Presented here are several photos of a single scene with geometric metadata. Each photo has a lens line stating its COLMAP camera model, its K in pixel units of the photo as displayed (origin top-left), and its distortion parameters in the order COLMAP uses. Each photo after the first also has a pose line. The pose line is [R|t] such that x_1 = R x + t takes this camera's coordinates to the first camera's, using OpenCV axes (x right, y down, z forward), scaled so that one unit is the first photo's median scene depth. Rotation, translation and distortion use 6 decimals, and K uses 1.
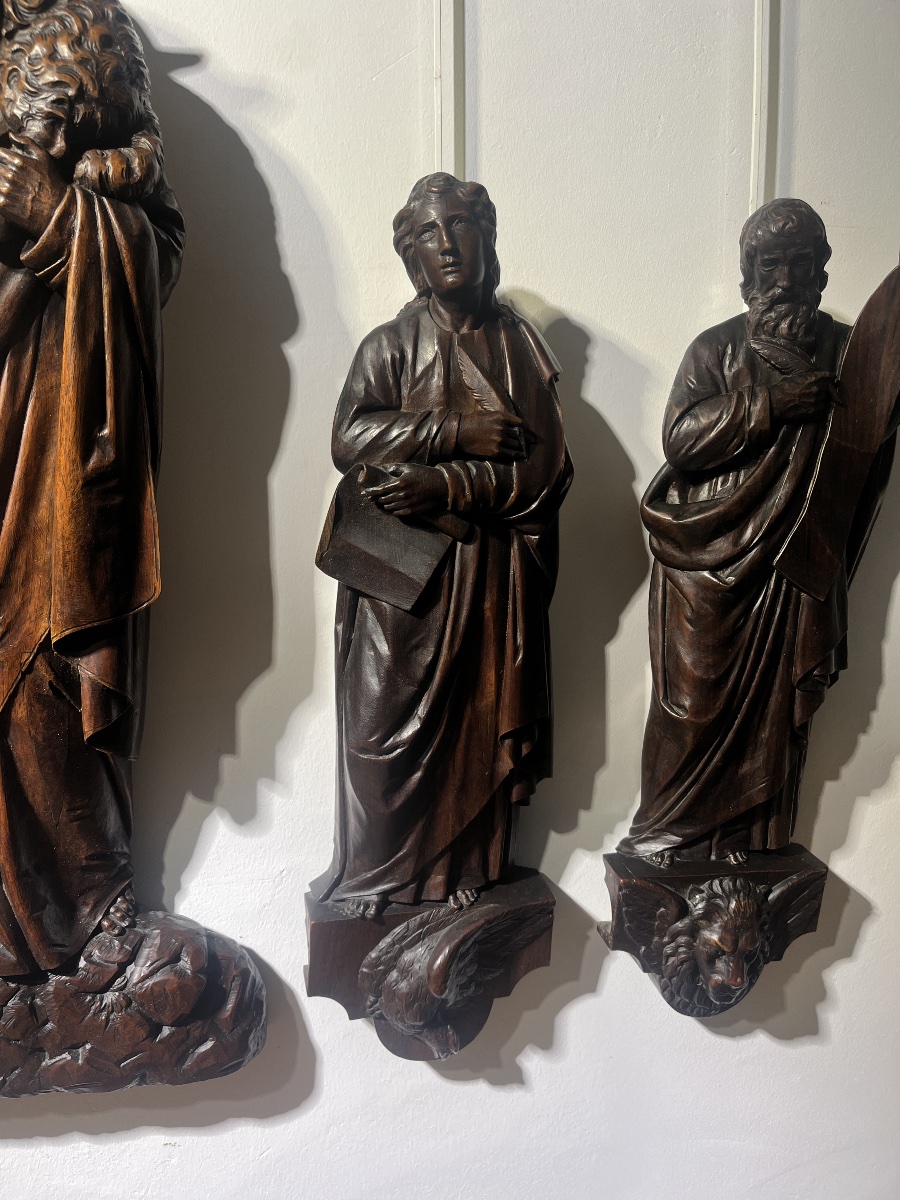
lens RADIAL K [[911.3, 0, 449.5], [0, 911.3, 602.9], [0, 0, 1]] dist [0.038529, -0.061173]
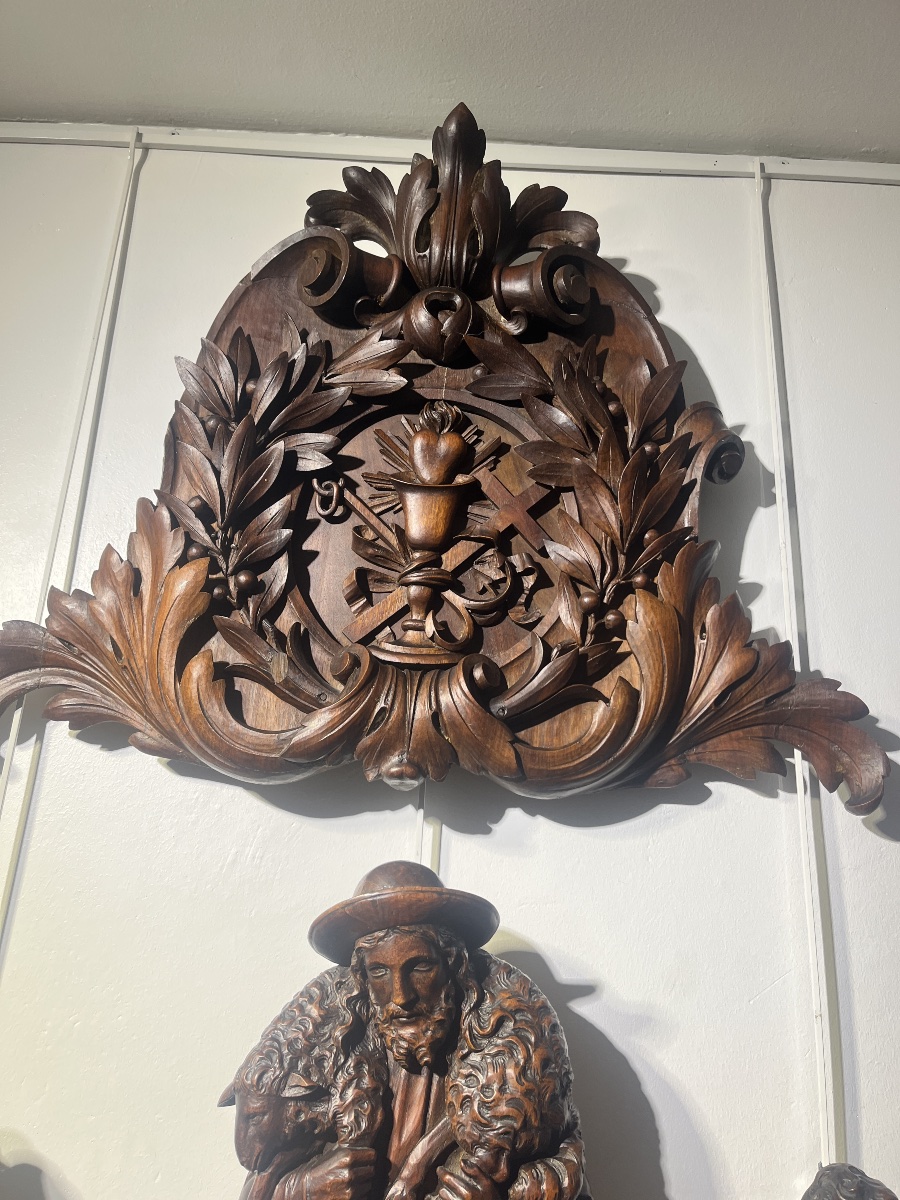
lens RADIAL K [[911.3, 0, 445.4], [0, 911.3, 611.2], [0, 0, 1]] dist [0.038529, -0.061173]
pose [[0.973476, -0.017162, -0.228143, -0.177263], [-0.084901, 0.898881, -0.429890, -0.486689], [0.212451, 0.437857, 0.873582, -0.215478]]
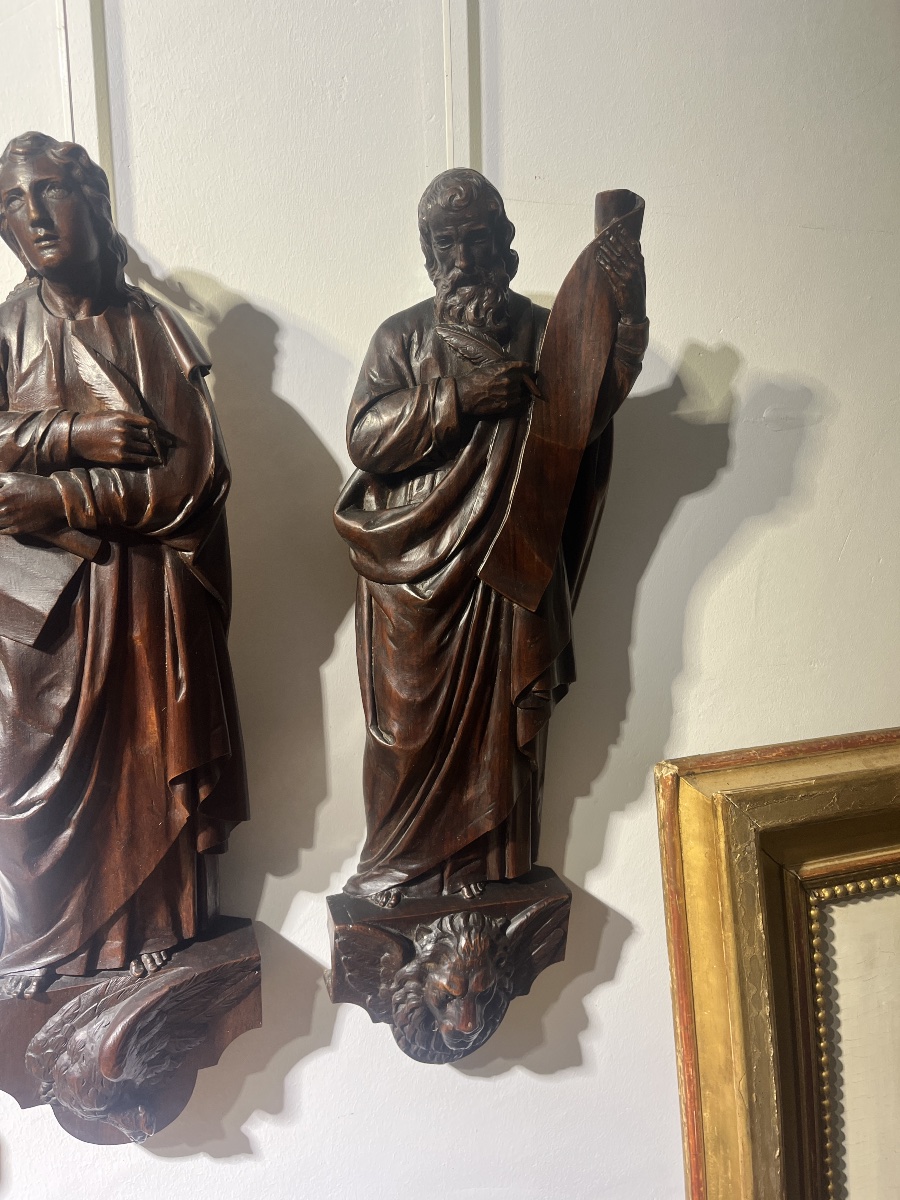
lens RADIAL K [[911.3, 0, 444.7], [0, 911.3, 606.9], [0, 0, 1]] dist [0.038529, -0.061173]
pose [[0.994419, -0.036929, 0.098825, 0.235653], [0.035802, 0.999272, 0.013152, -0.023072], [-0.099239, -0.009541, 0.995018, 0.099943]]
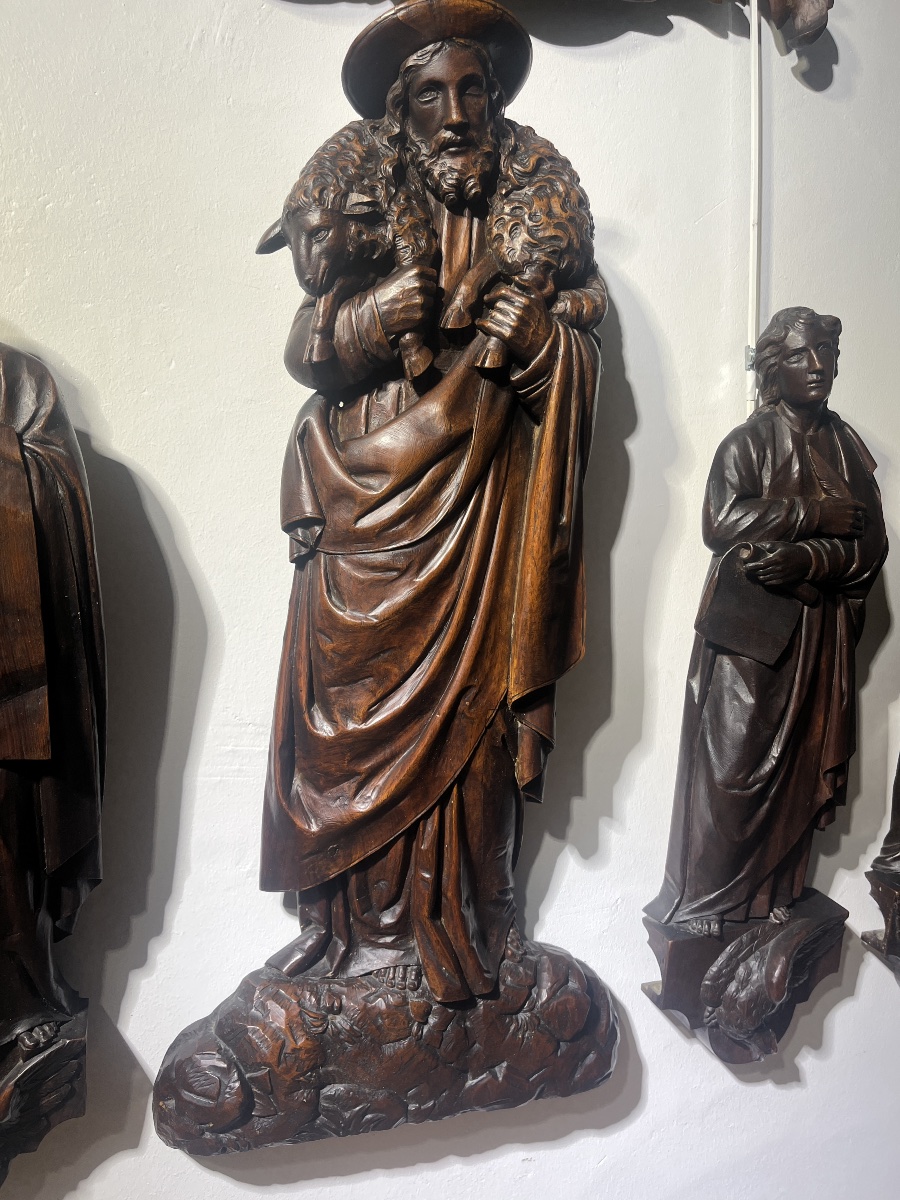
lens RADIAL K [[911.3, 0, 454.1], [0, 911.3, 605.0], [0, 0, 1]] dist [0.038529, -0.061173]
pose [[0.992951, -0.019872, 0.116847, -0.544446], [0.026367, 0.998176, -0.054306, -0.014488], [-0.115555, 0.057004, 0.991664, -0.123530]]
